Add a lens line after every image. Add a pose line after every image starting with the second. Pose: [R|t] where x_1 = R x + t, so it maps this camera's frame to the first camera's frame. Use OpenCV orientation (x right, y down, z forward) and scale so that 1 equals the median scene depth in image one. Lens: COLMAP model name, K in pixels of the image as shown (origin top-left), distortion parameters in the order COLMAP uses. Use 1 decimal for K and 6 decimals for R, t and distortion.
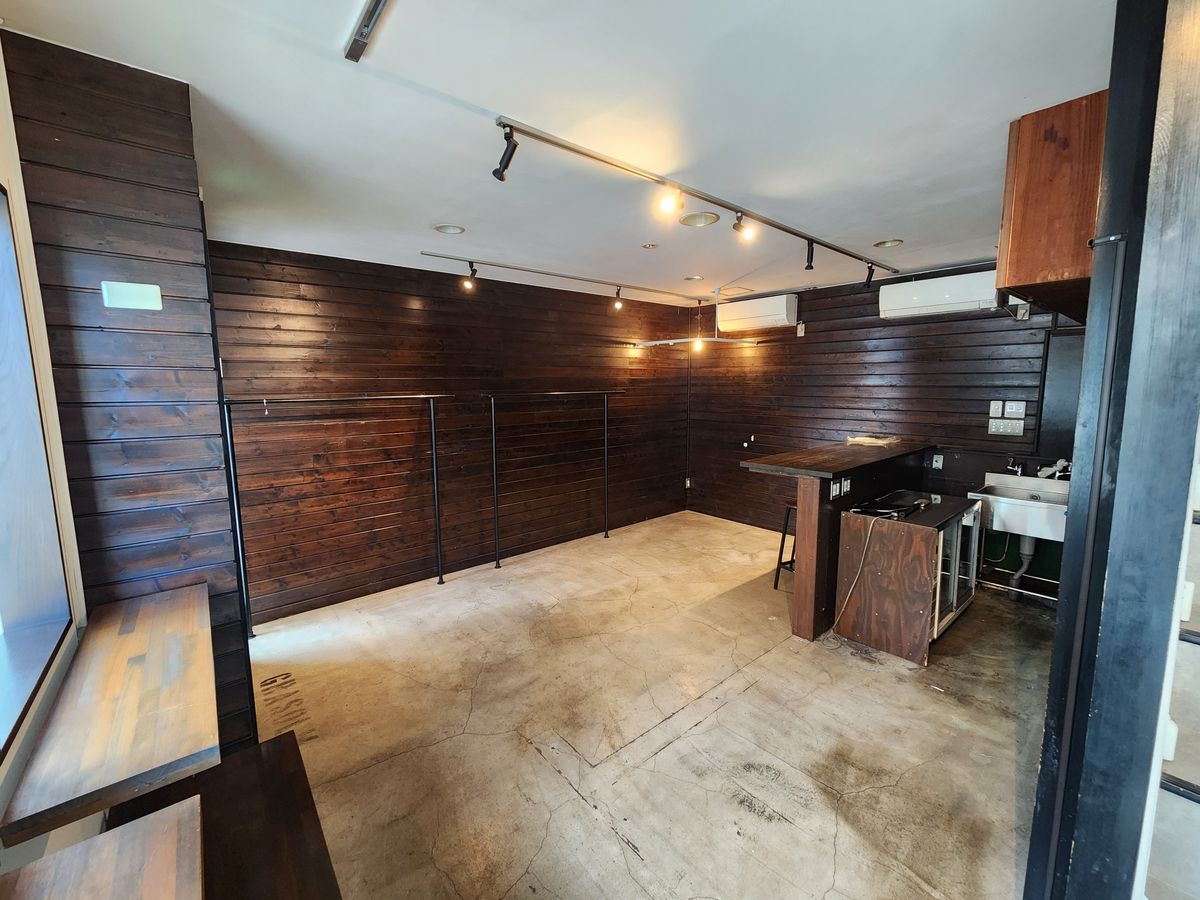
lens RADIAL K [[486.1, 0, 600.1], [0, 486.1, 445.1], [0, 0, 1]] dist [-0.000309, -0.001035]
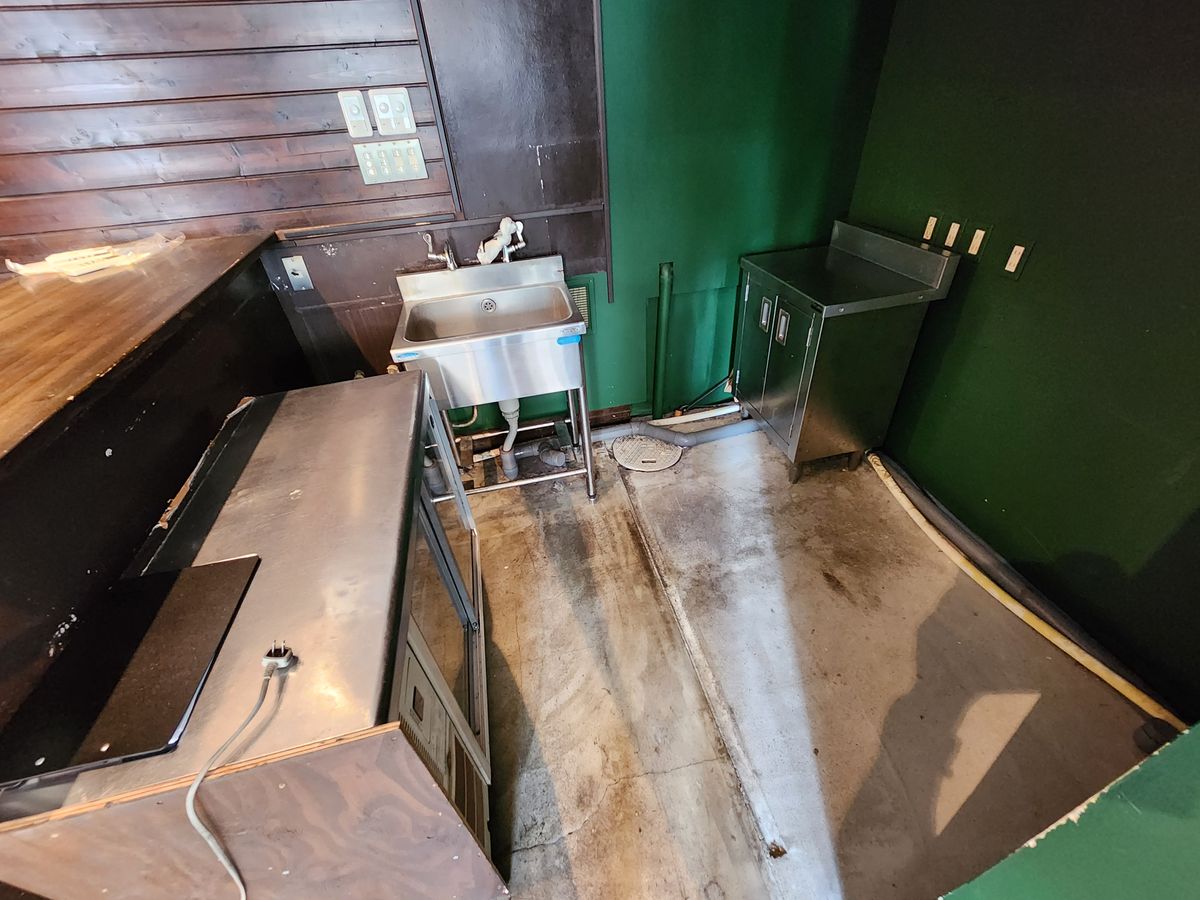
lens RADIAL K [[486.1, 0, 600.1], [0, 486.1, 445.1], [0, 0, 1]] dist [-0.000309, -0.001035]
pose [[0.450433, -0.547770, 0.705024, 0.409817], [0.164544, 0.827074, 0.537471, -0.026380], [-0.877517, -0.126087, 0.462673, 0.522072]]
